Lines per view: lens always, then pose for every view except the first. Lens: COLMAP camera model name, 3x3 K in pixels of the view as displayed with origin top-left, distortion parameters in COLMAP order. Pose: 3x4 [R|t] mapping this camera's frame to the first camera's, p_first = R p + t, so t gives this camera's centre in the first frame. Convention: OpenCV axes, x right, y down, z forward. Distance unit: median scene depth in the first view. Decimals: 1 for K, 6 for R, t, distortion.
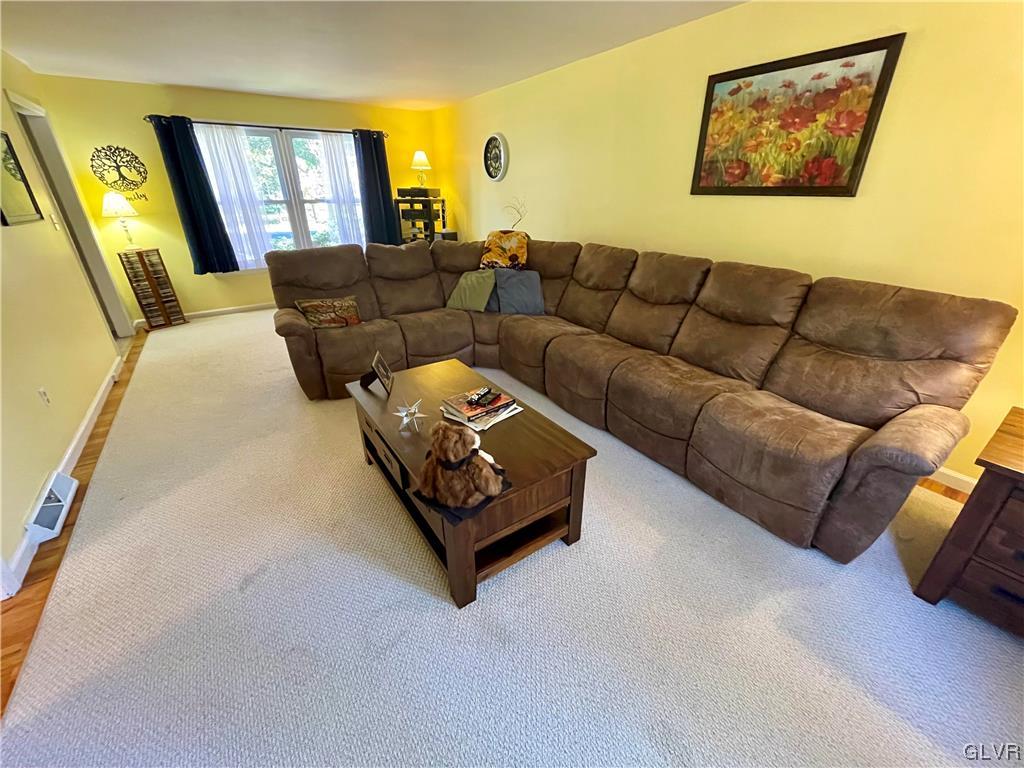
lens RADIAL K [[416.0, 0, 515.0], [0, 416.0, 384.9], [0, 0, 1]] dist [-0.001090, -0.000717]
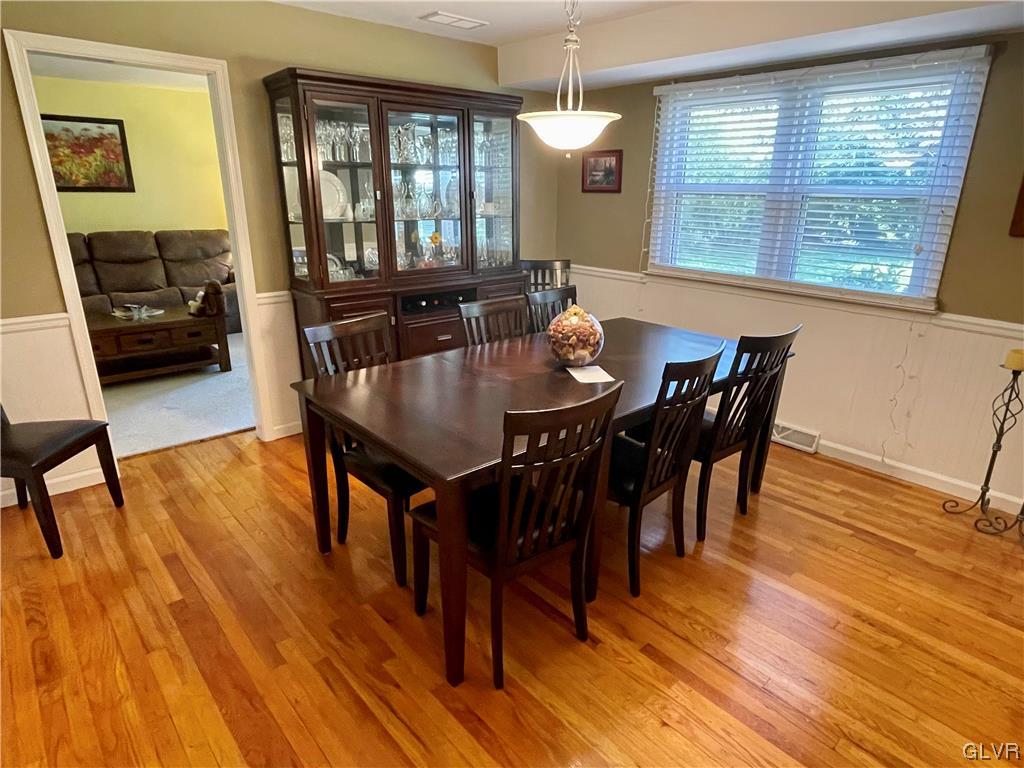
lens RADIAL K [[597.3, 0, 516.2], [0, 597.3, 386.1], [0, 0, 1]] dist [-0.000534, -0.001940]
pose [[-0.127800, -0.311759, 0.941527, -2.304152], [0.413854, 0.845953, 0.336288, 0.112176], [-0.901328, 0.432632, 0.020910, -0.271422]]
